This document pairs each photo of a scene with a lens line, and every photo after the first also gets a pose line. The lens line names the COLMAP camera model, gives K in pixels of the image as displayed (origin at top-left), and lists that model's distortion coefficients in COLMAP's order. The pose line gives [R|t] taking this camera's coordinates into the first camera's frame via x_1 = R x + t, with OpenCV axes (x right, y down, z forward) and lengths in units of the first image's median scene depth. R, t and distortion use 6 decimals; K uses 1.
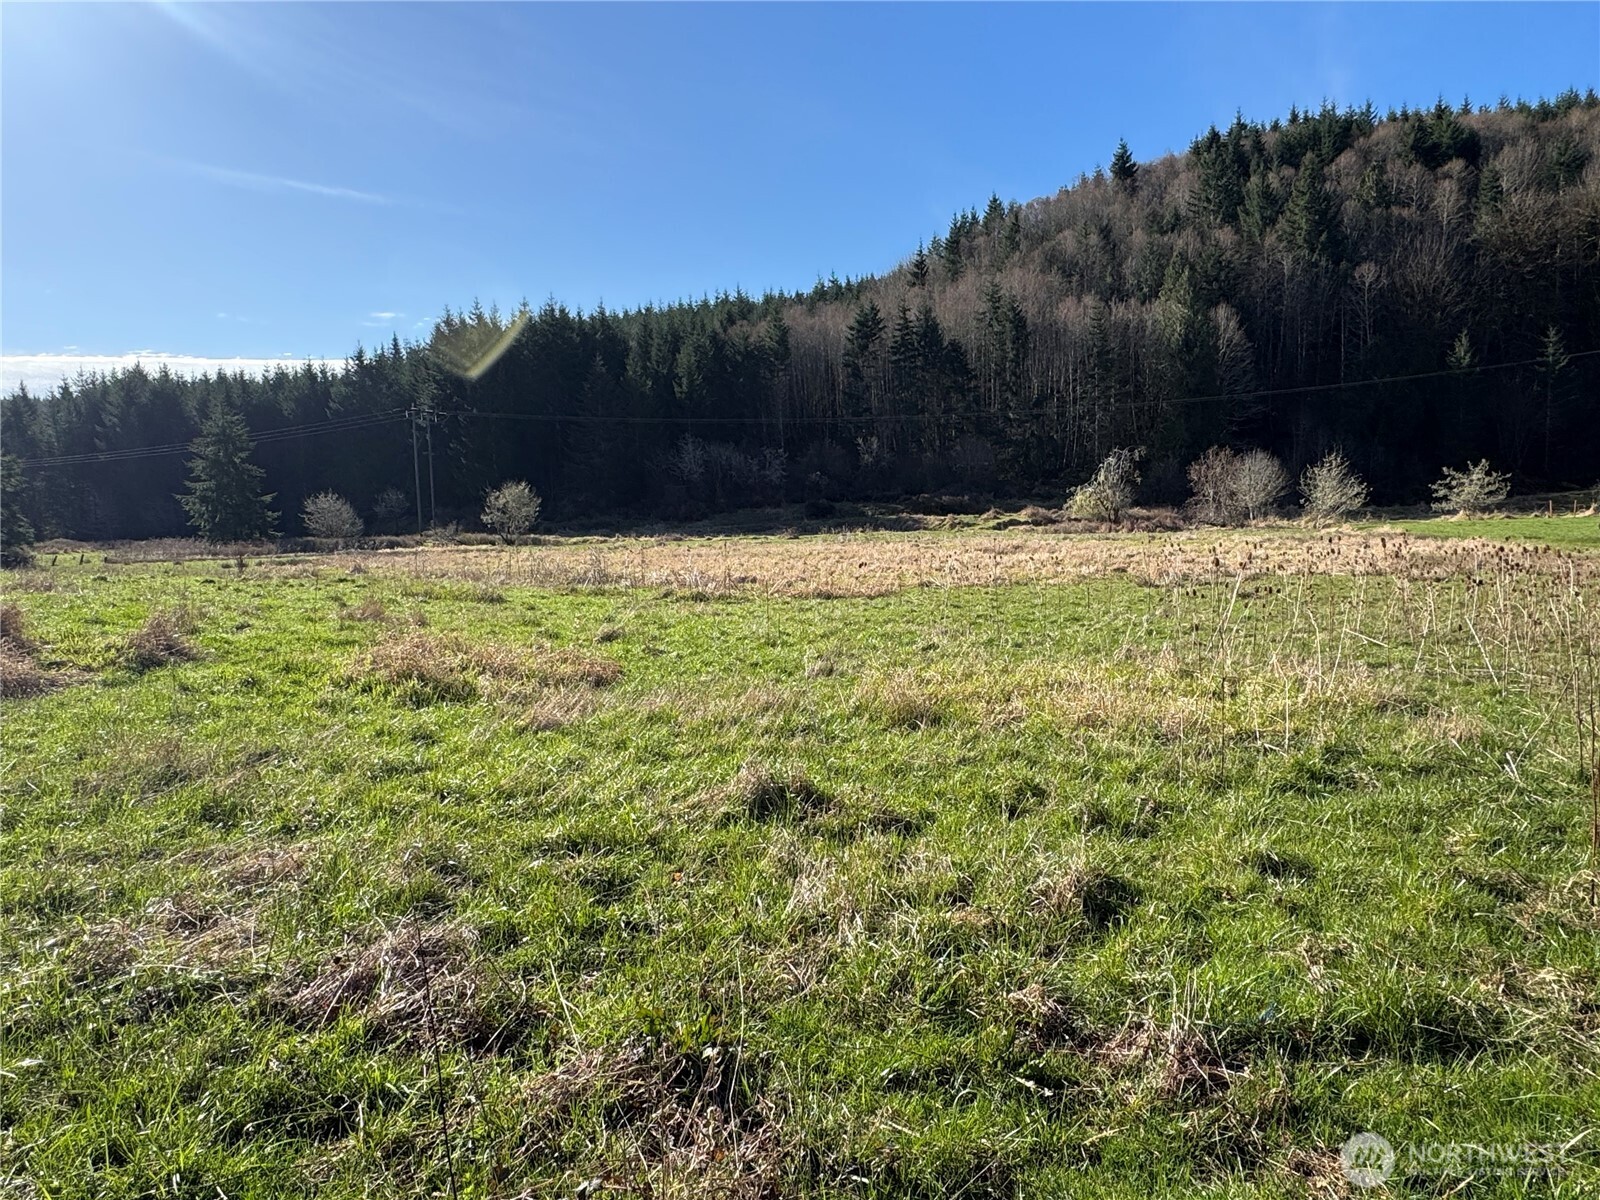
lens RADIAL K [[1012.8, 0, 797.4], [0, 1012.8, 610.6], [0, 0, 1]] dist [-0.005985, -0.000287]
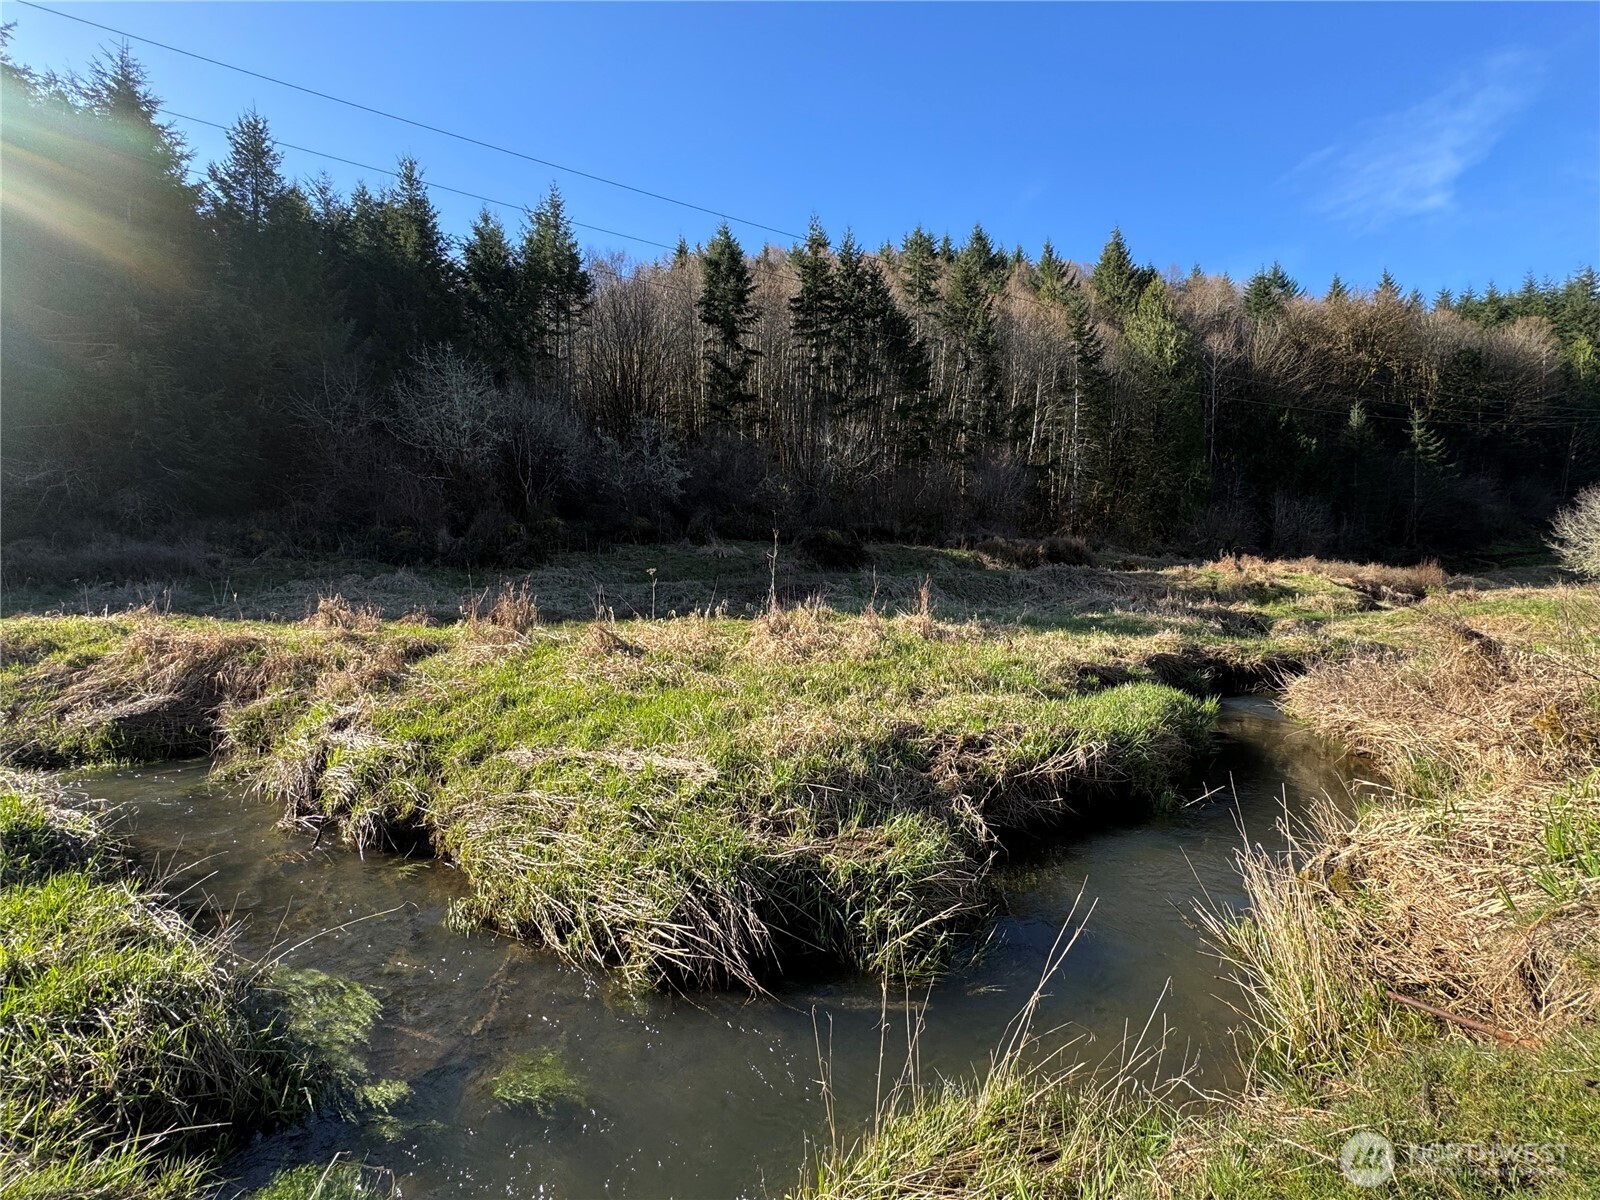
lens RADIAL K [[687.6, 0, 798.8], [0, 687.6, 603.3], [0, 0, 1]] dist [-0.003514, -0.000113]
pose [[0.815839, 0.008128, 0.578222, -0.148589], [0.041578, 0.996489, -0.072672, -0.053818], [-0.576783, 0.083330, 0.812636, 0.724193]]
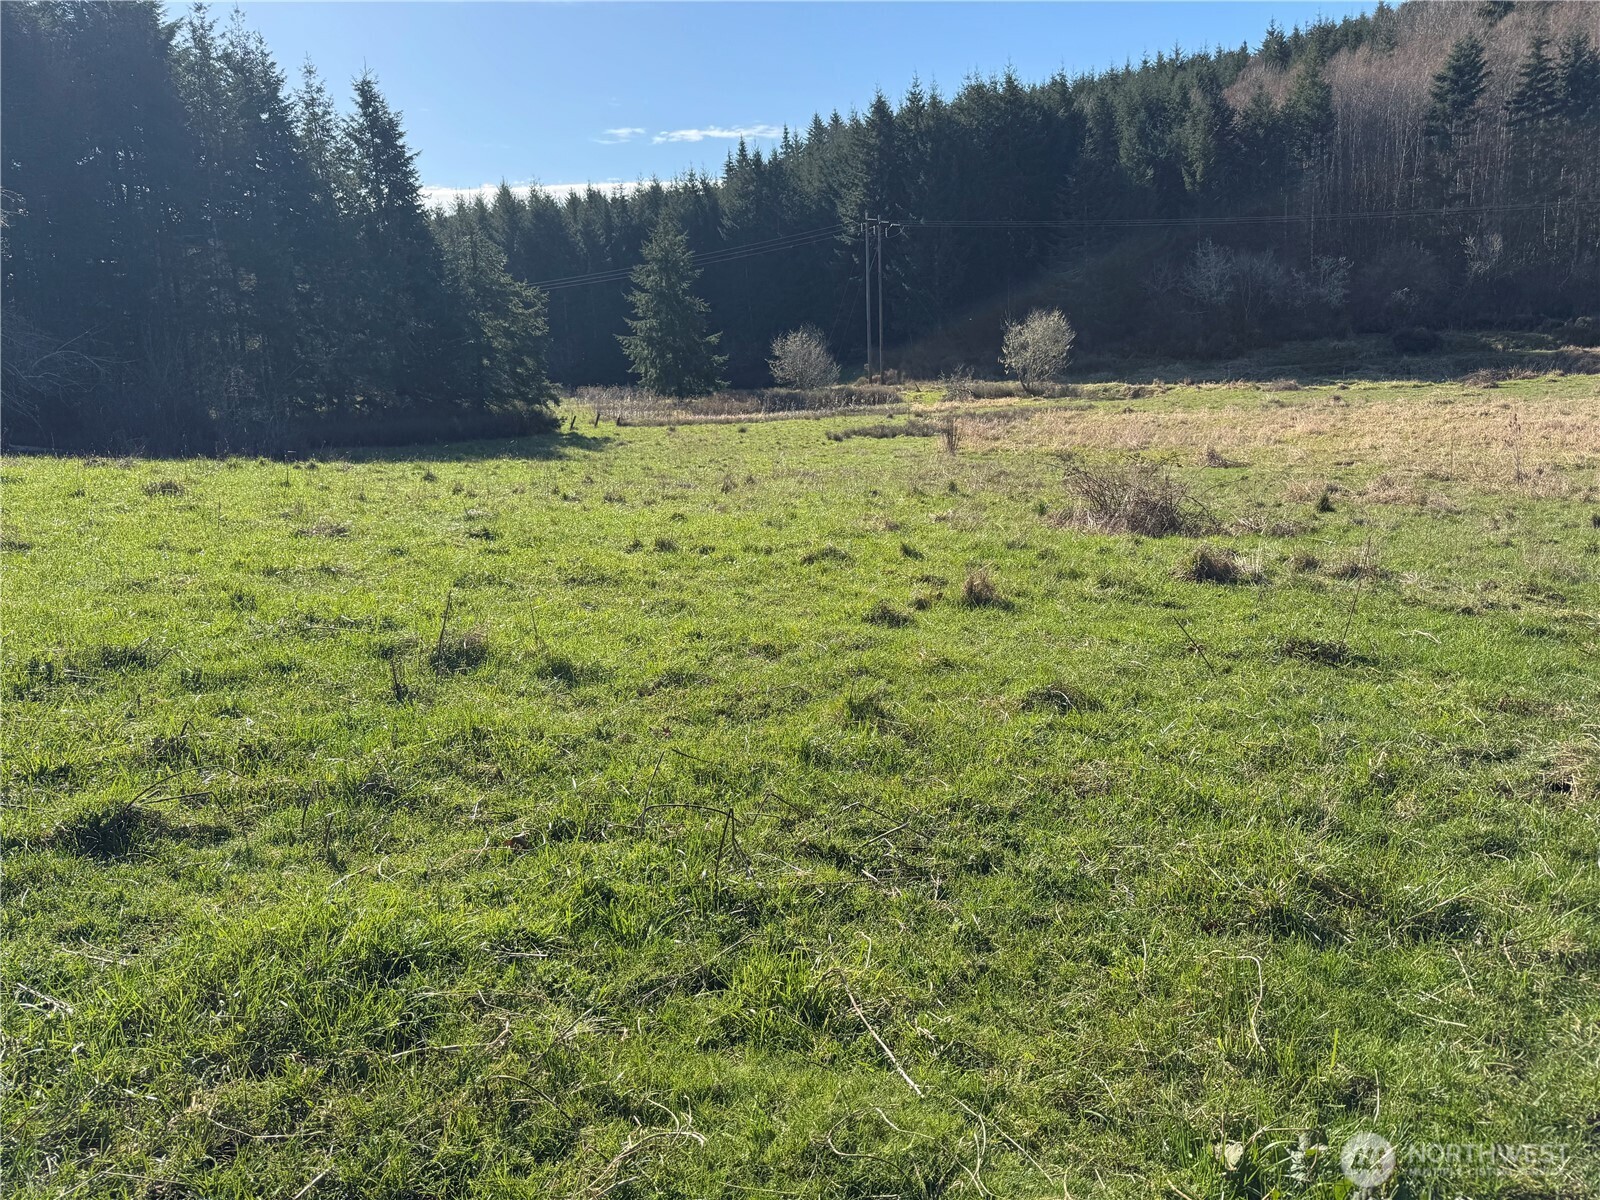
lens RADIAL K [[1120.4, 0, 796.3], [0, 1120.4, 608.3], [0, 0, 1]] dist [0.040280, -0.056055]
pose [[0.964604, 0.047138, -0.259454, -0.173378], [-0.012064, 0.990752, 0.135146, -0.014672], [0.263425, -0.127233, 0.956253, 0.092691]]
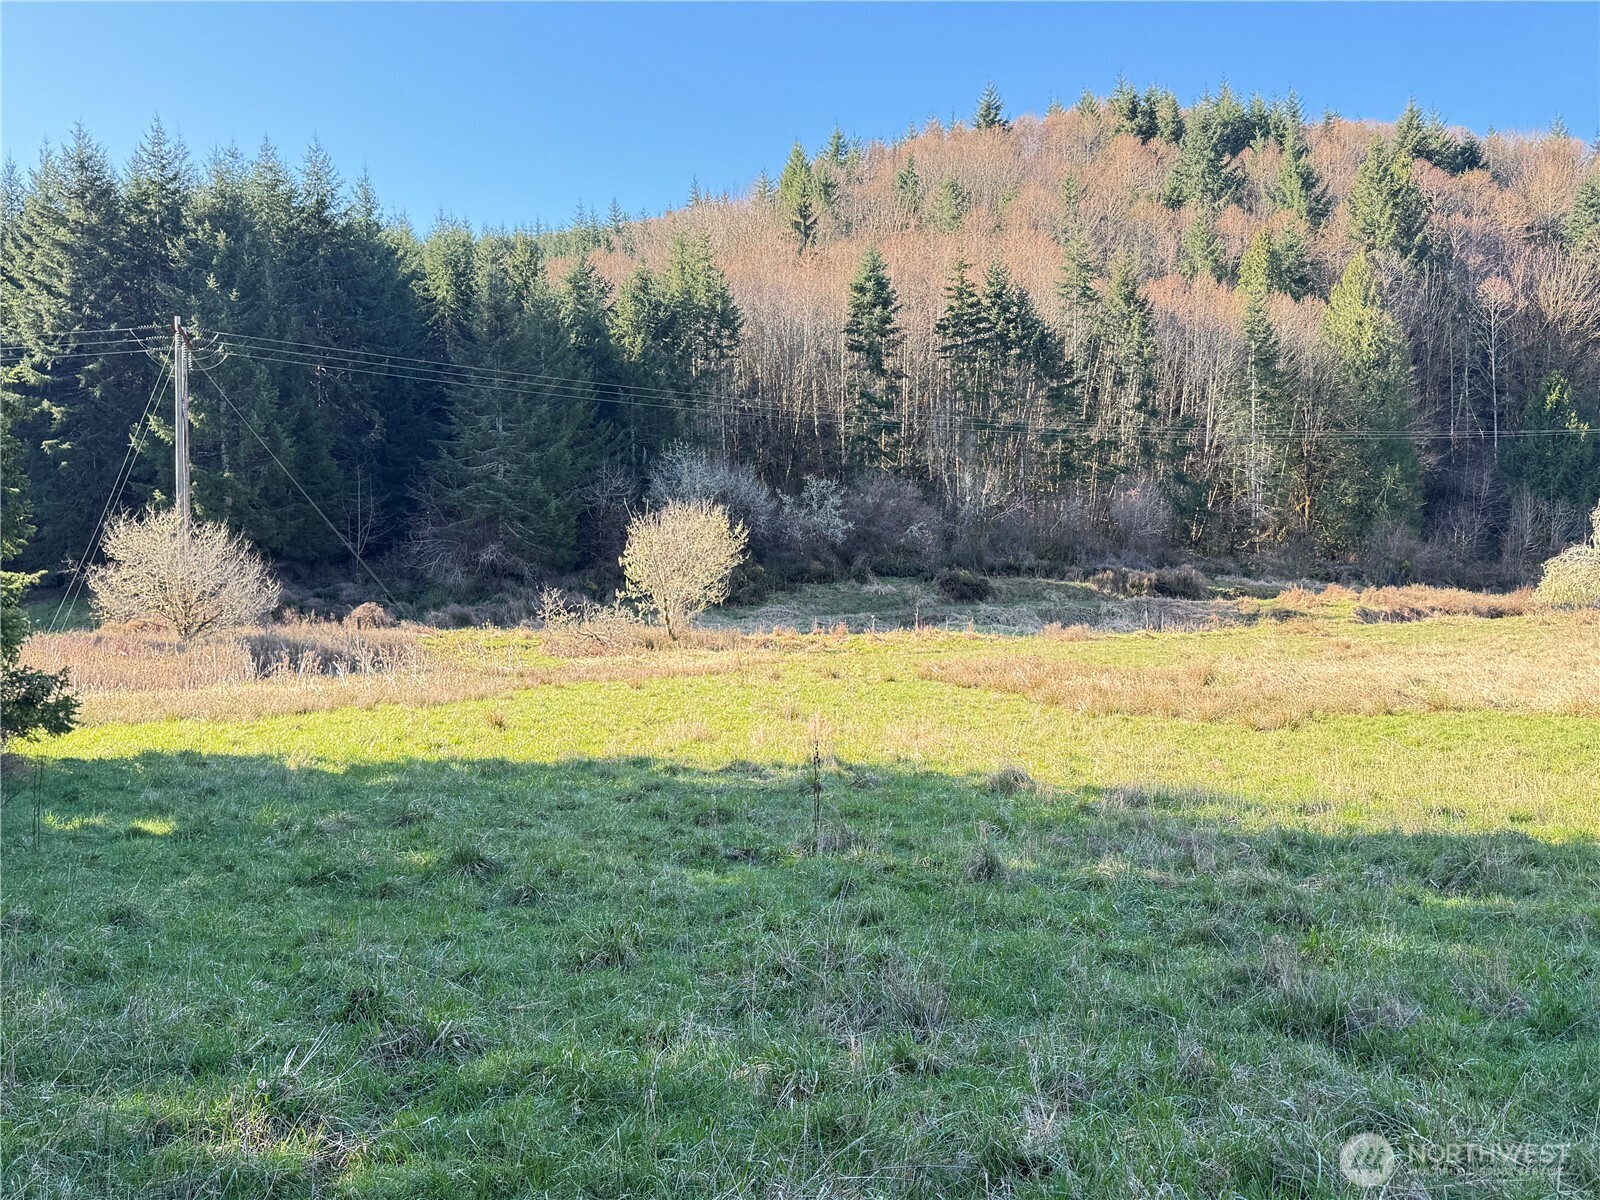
lens RADIAL K [[1403.5, 0, 805.2], [0, 1403.5, 614.1], [0, 0, 1]] dist [0.136307, -0.267472]
pose [[0.879887, 0.010304, 0.475071, -0.399191], [0.035646, 0.995517, -0.087611, -0.018892], [-0.473844, 0.094022, 0.875575, 0.337802]]
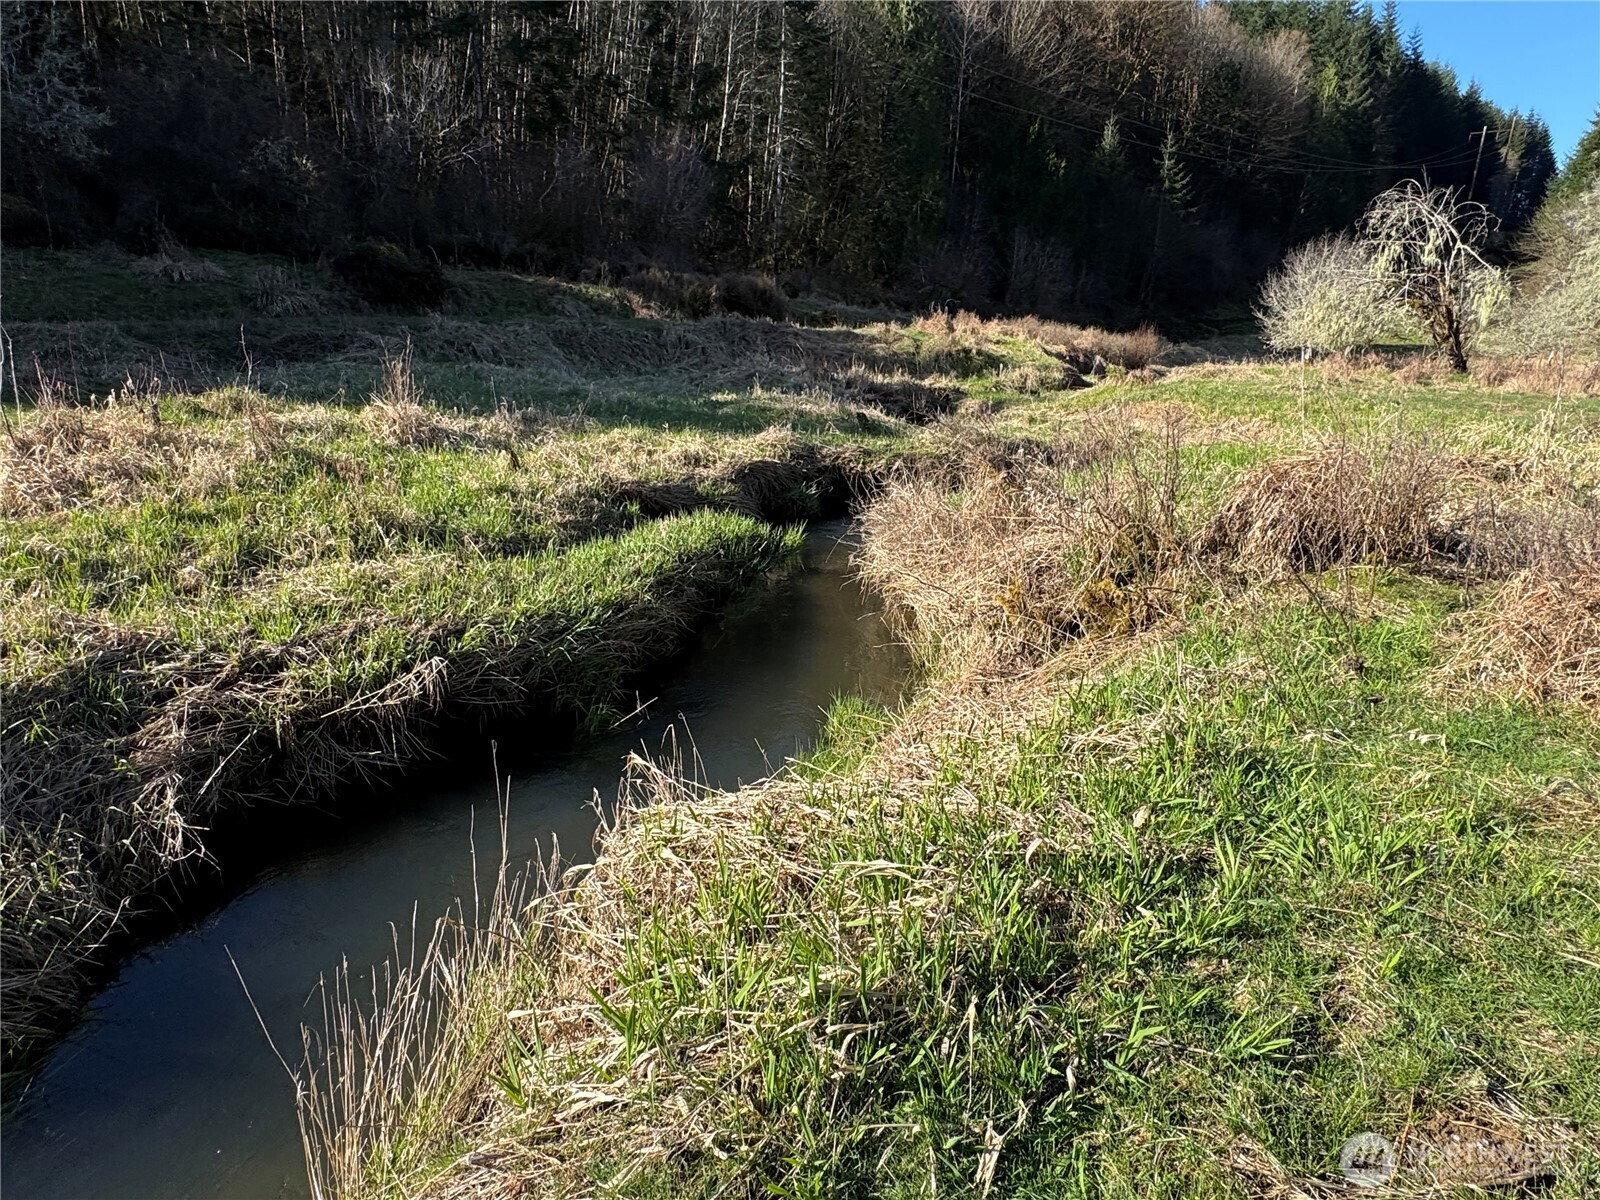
lens RADIAL K [[926.4, 0, 795.6], [0, 926.4, 608.0], [0, 0, 1]] dist [-0.004410, 0.002792]
pose [[0.549136, -0.194977, 0.812671, -0.129450], [0.042134, 0.977627, 0.206084, -0.056328], [-0.834670, -0.078927, 0.545065, 0.717684]]
